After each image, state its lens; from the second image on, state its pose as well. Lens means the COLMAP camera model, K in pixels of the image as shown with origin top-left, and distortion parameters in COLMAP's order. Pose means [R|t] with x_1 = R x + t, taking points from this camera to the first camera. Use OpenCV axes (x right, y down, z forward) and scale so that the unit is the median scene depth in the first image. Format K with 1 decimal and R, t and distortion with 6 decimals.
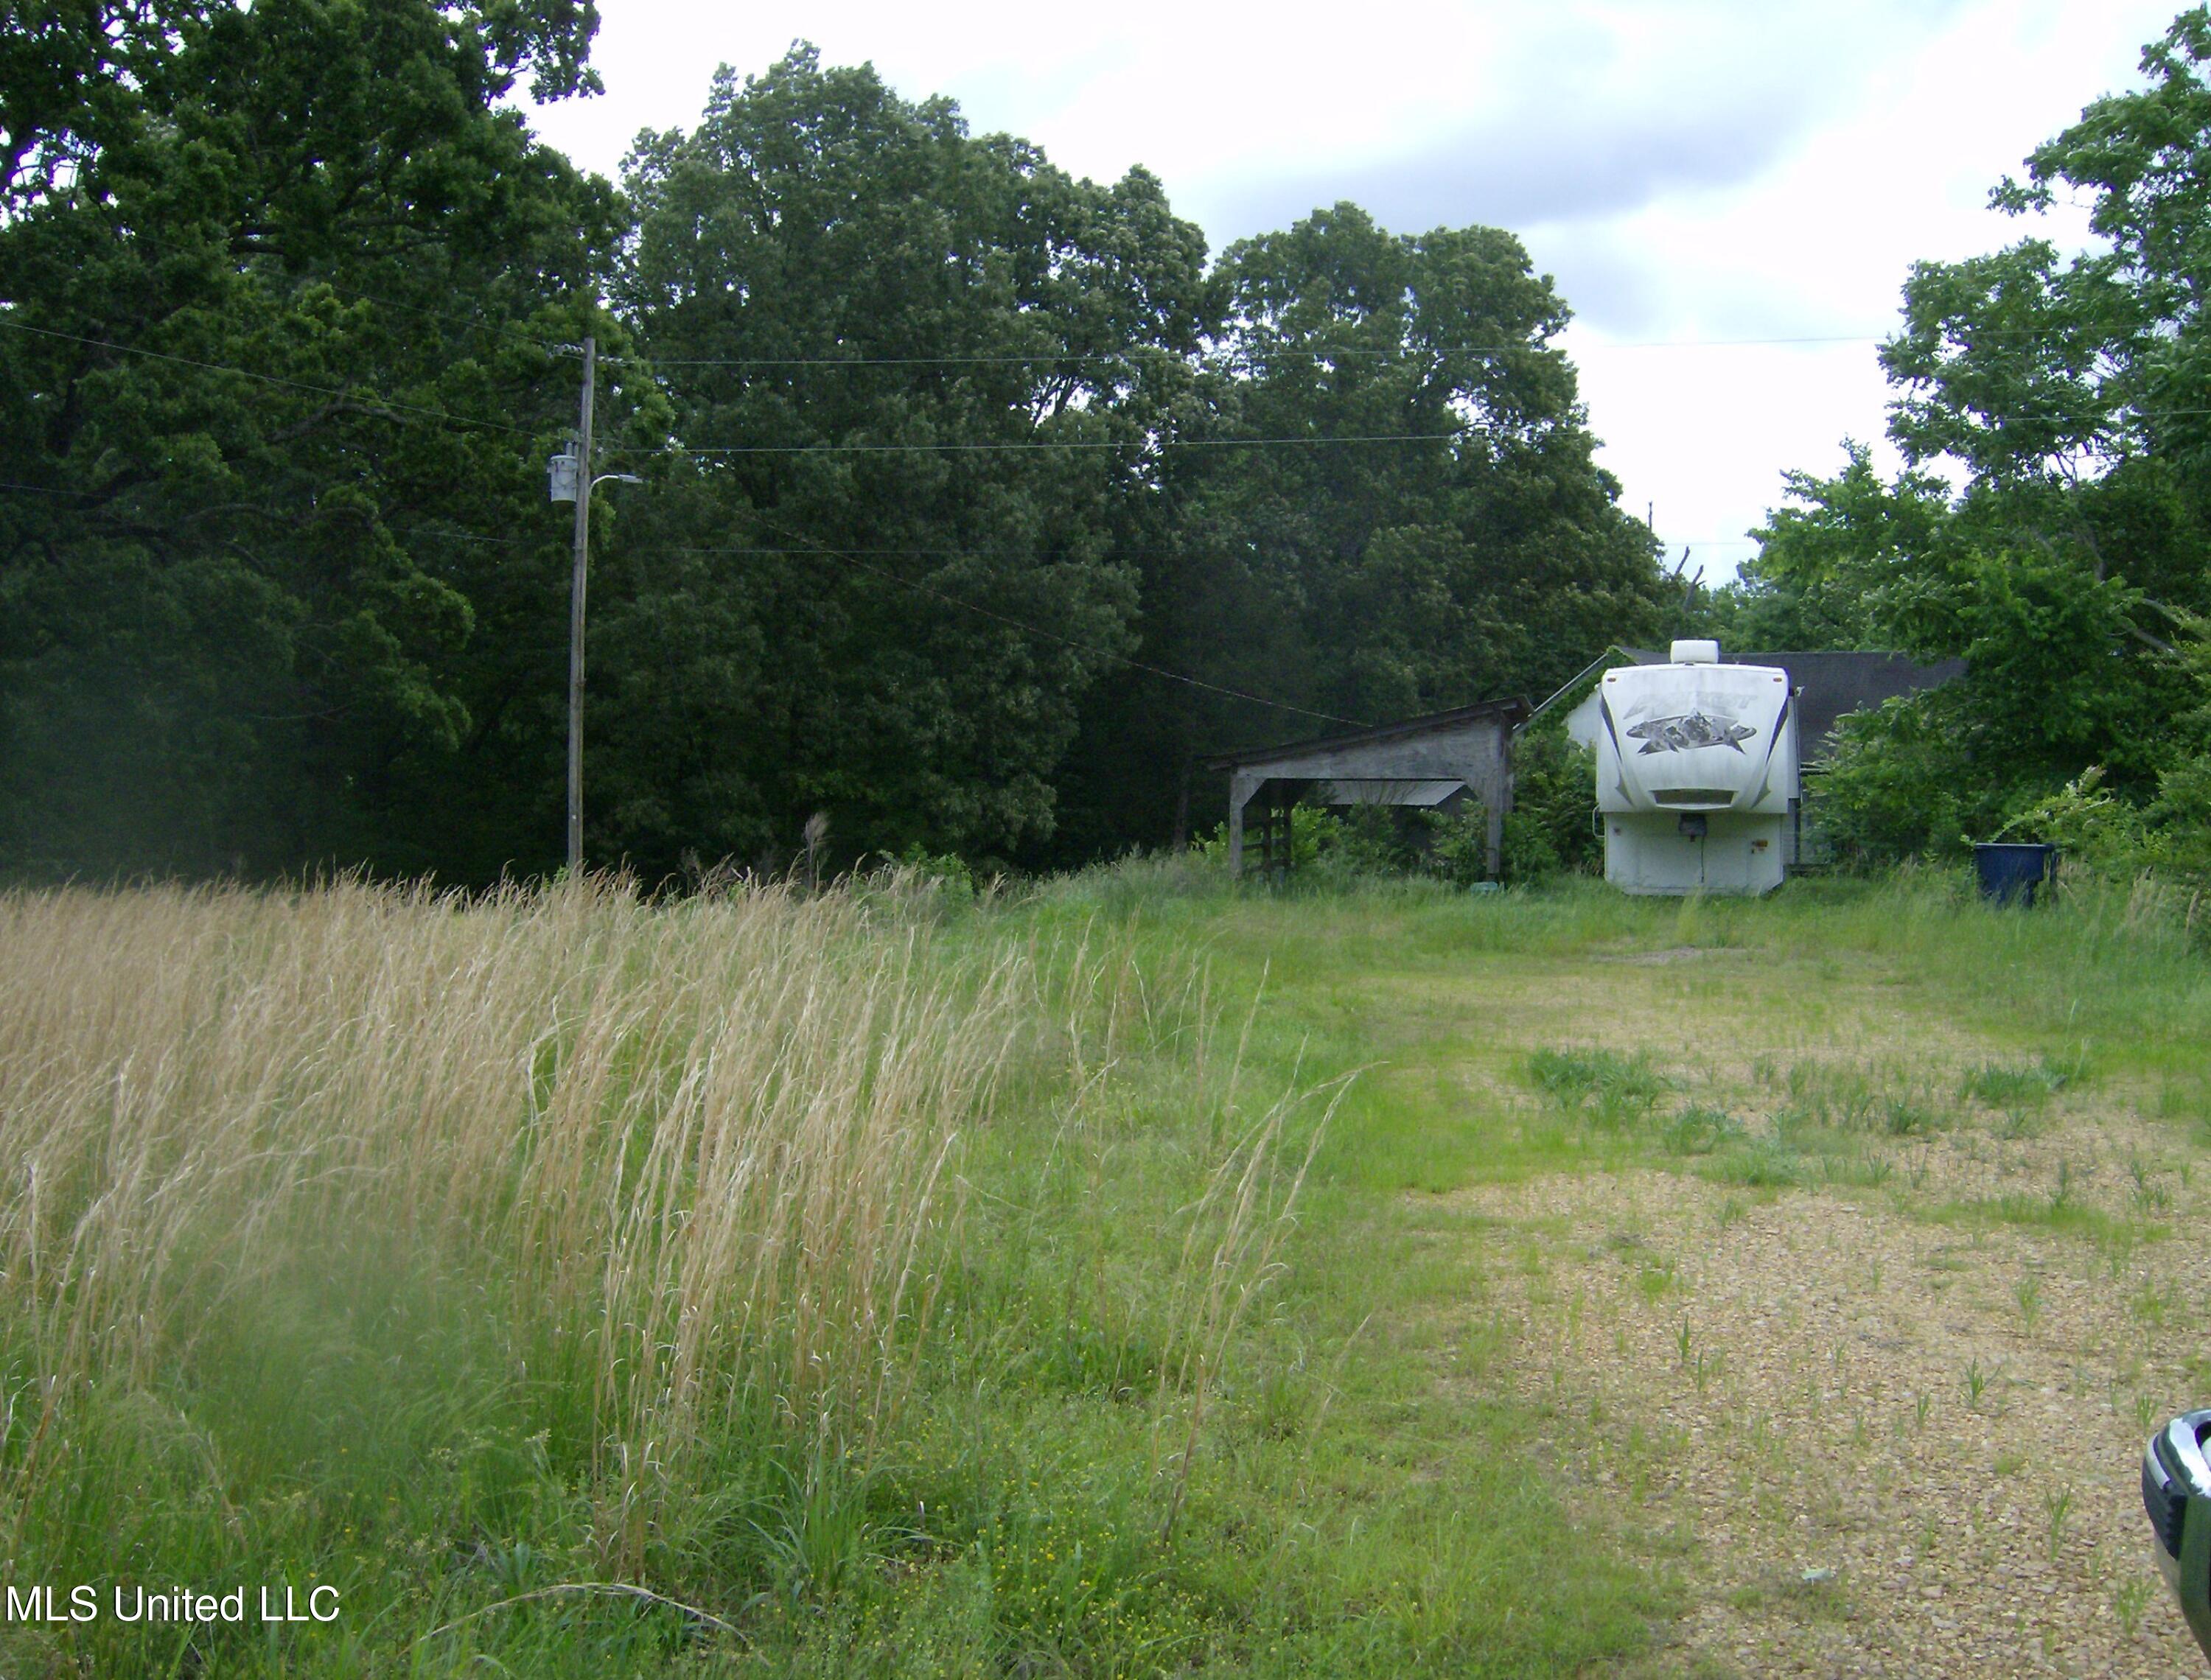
lens RADIAL K [[2515.3, 0, 1127.6], [0, 2515.3, 836.1], [0, 0, 1]] dist [-0.011385, 0.000000]
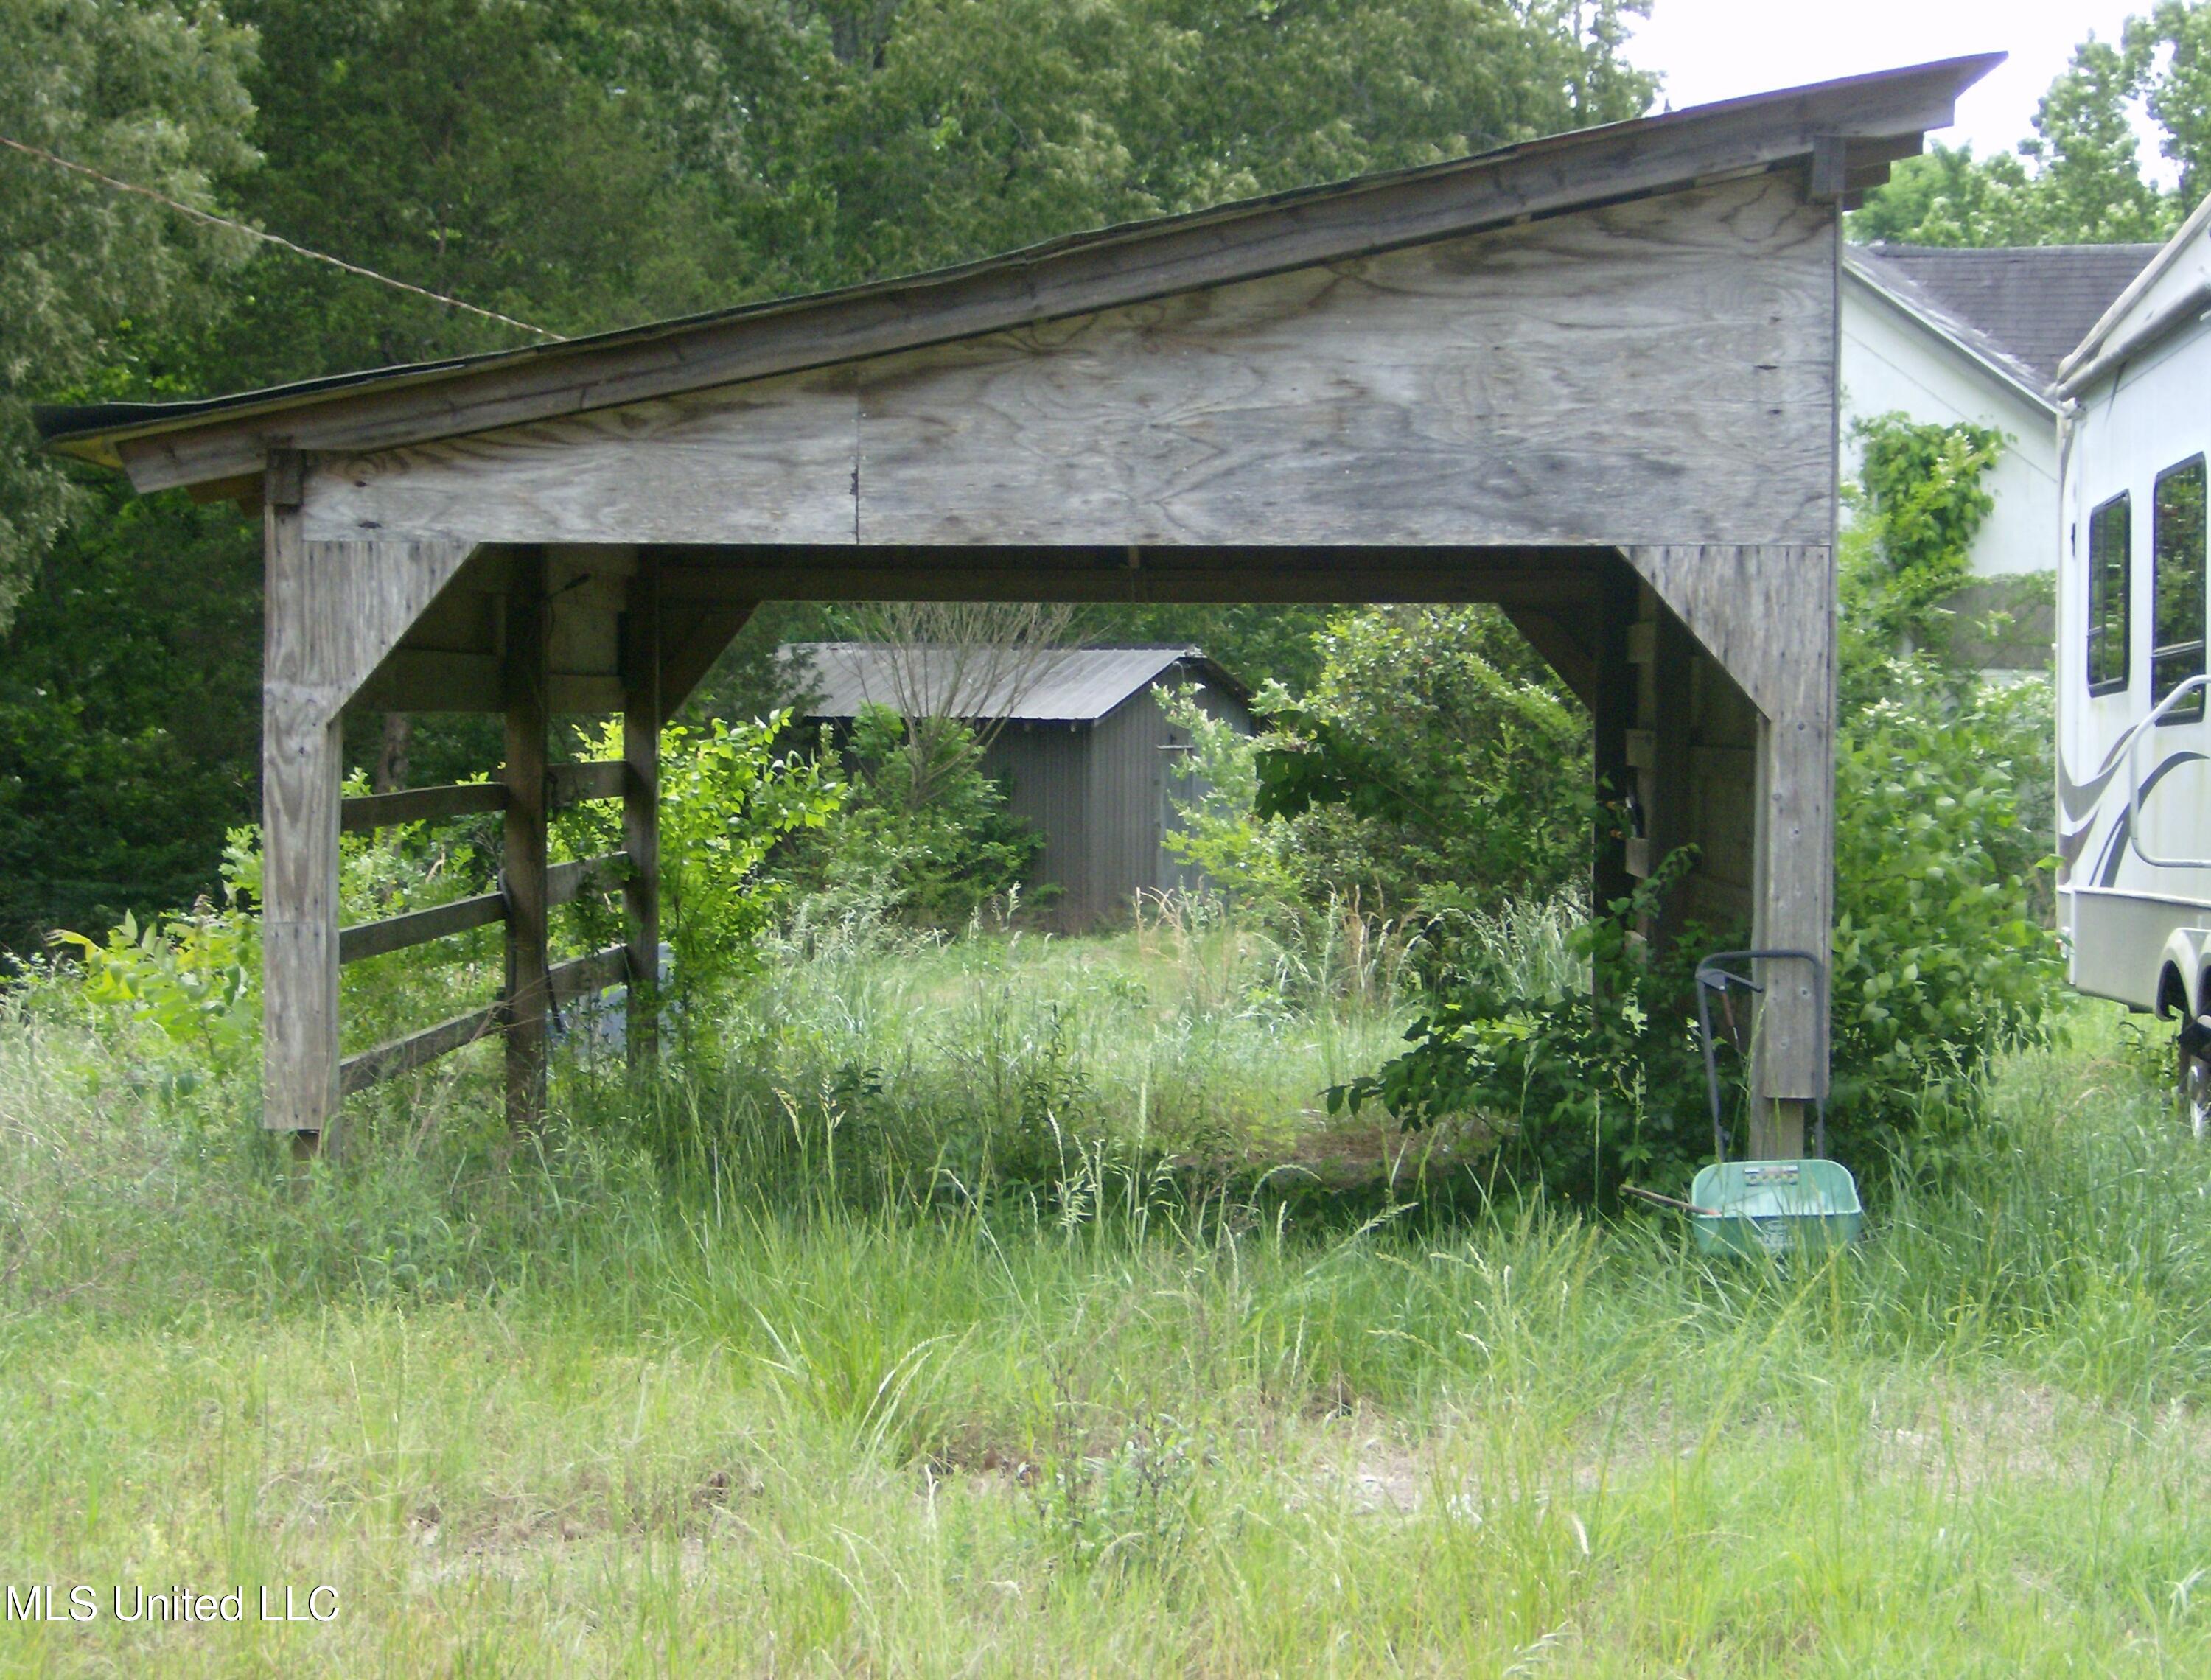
lens RADIAL K [[4761.0, 0, 1105.7], [0, 4761.0, 838.3], [0, 0, 1]] dist [0.098113, 0.000000]
pose [[0.989513, -0.000493, 0.144442, 0.047115], [-0.001184, 0.999933, 0.011520, -0.006252], [-0.144438, -0.011571, 0.989446, 0.626600]]
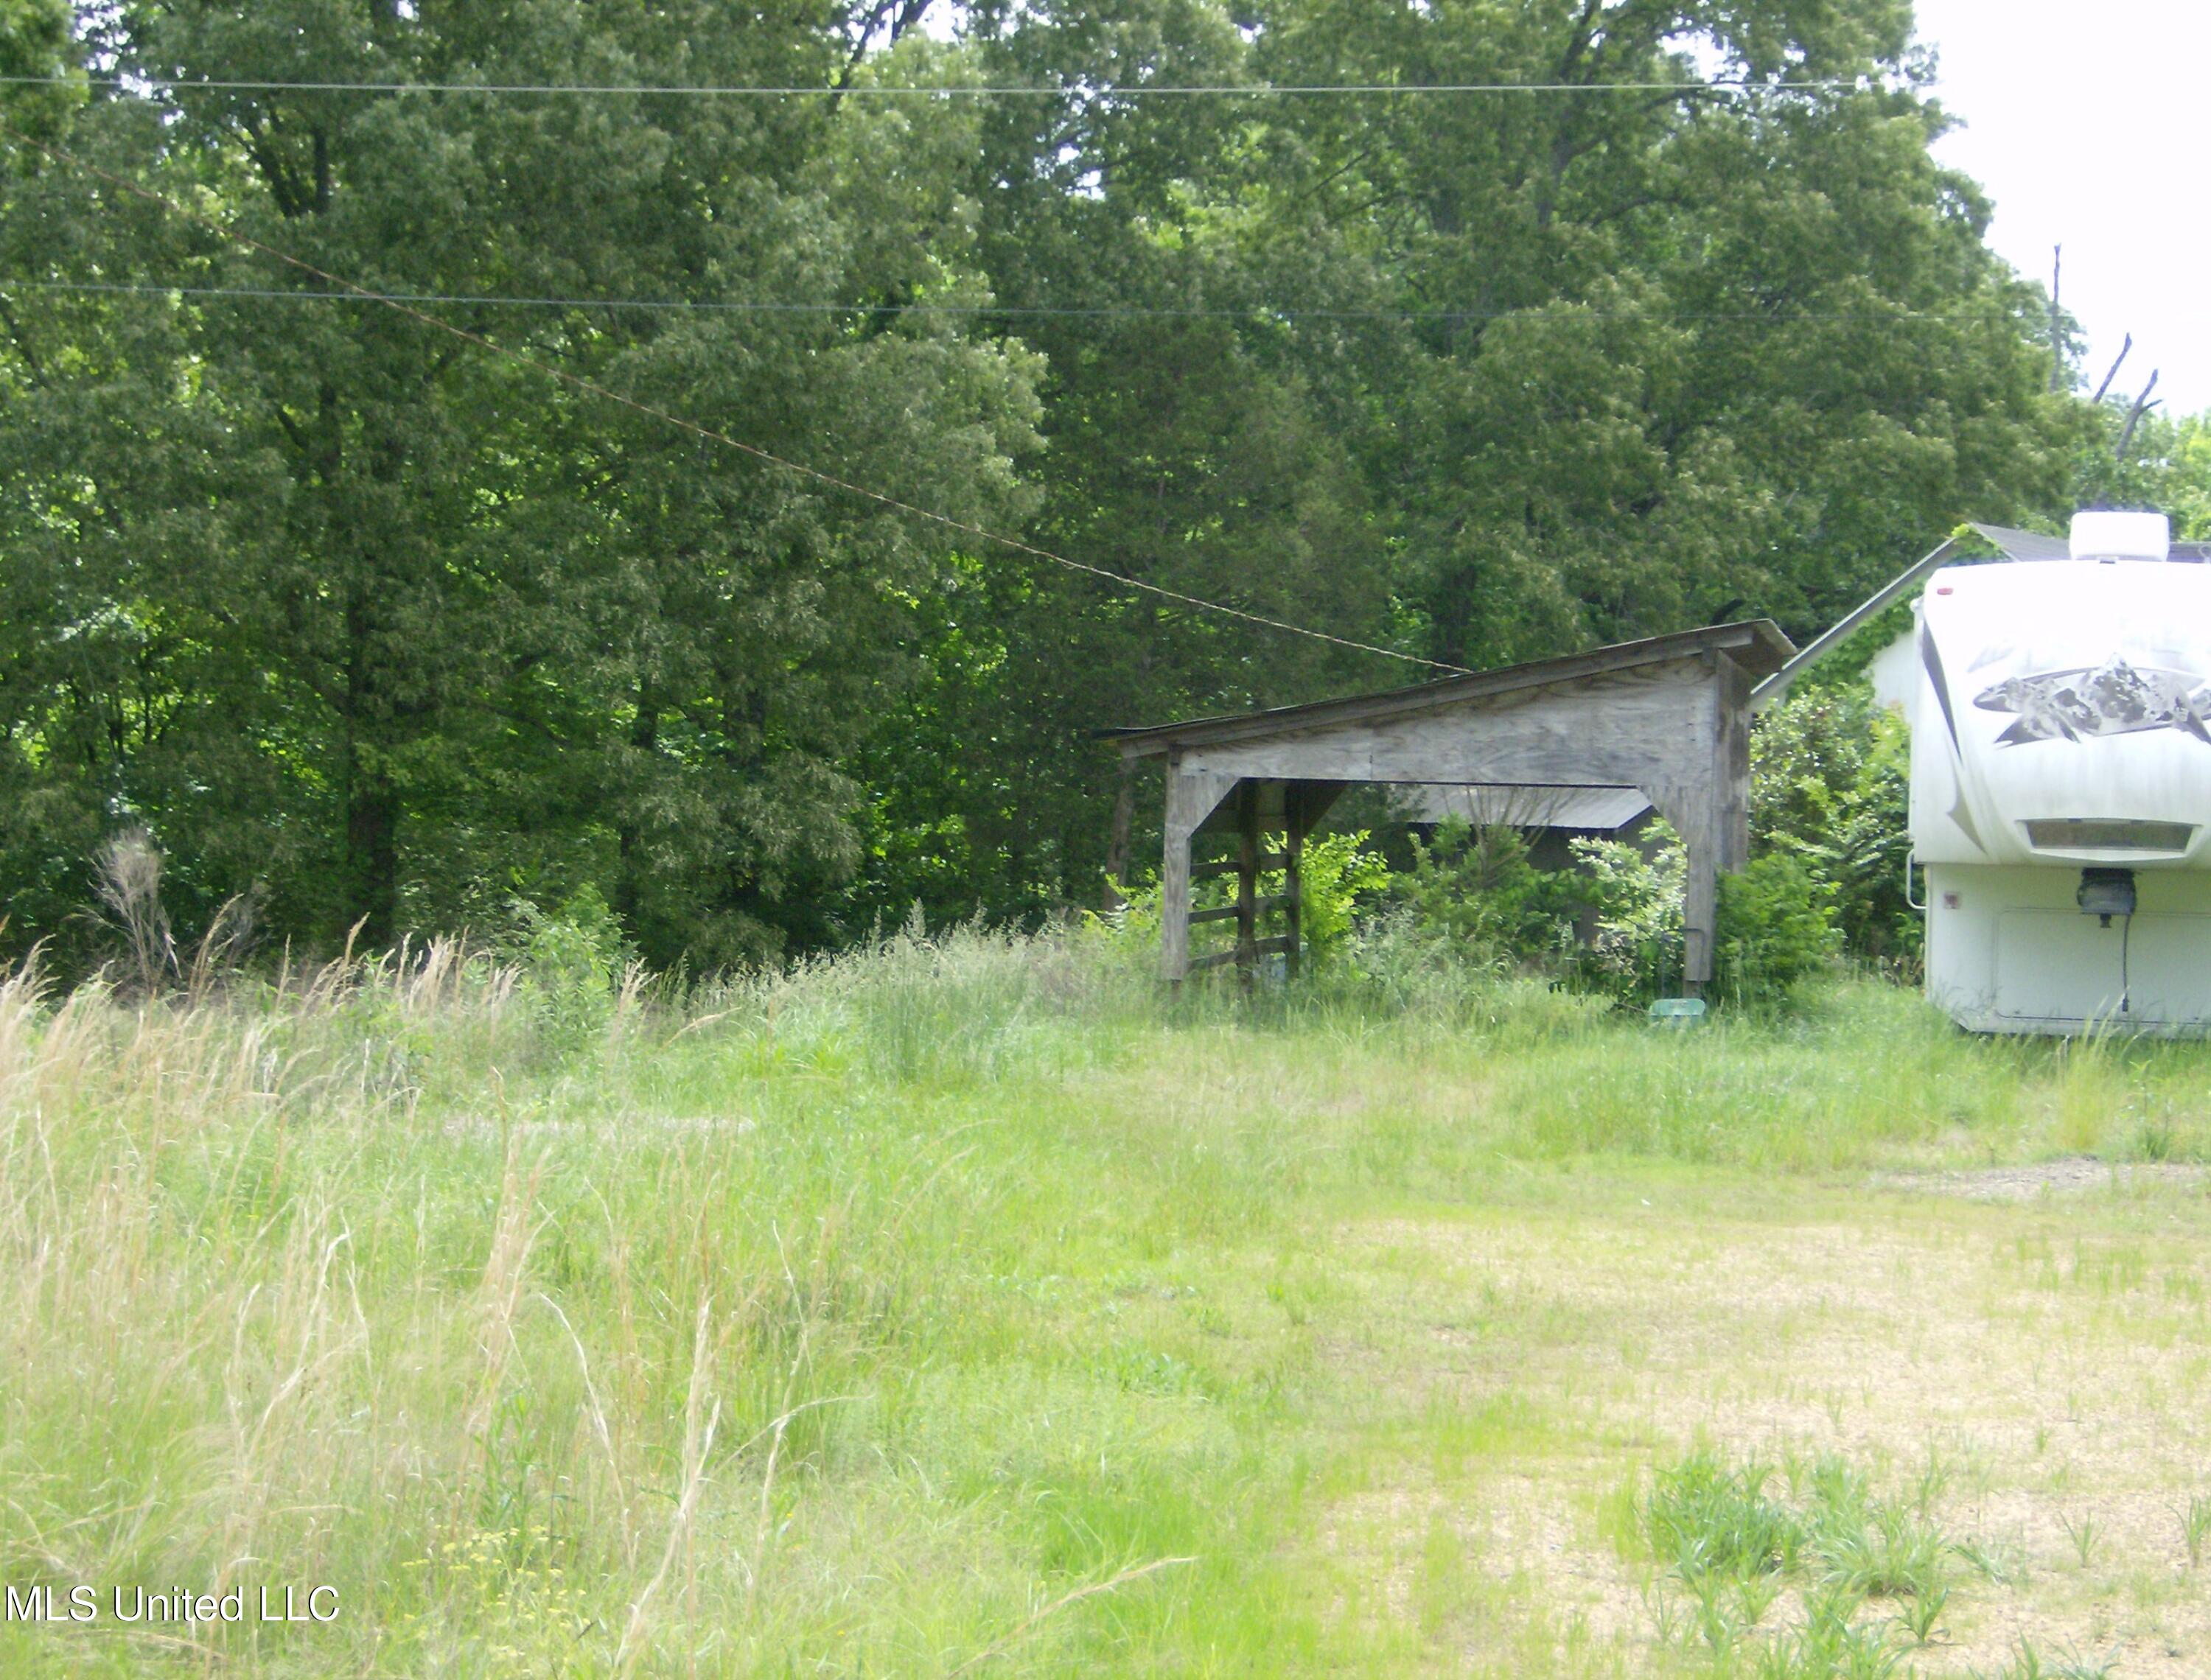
lens RADIAL K [[4761.0, 0, 1091.4], [0, 4761.0, 845.3], [0, 0, 1]] dist [0.098113, 0.000000]
pose [[0.999749, 0.021371, 0.006786, 0.018649], [-0.021340, 0.999762, -0.004611, -0.004448], [-0.006883, 0.004465, 0.999966, 0.063659]]
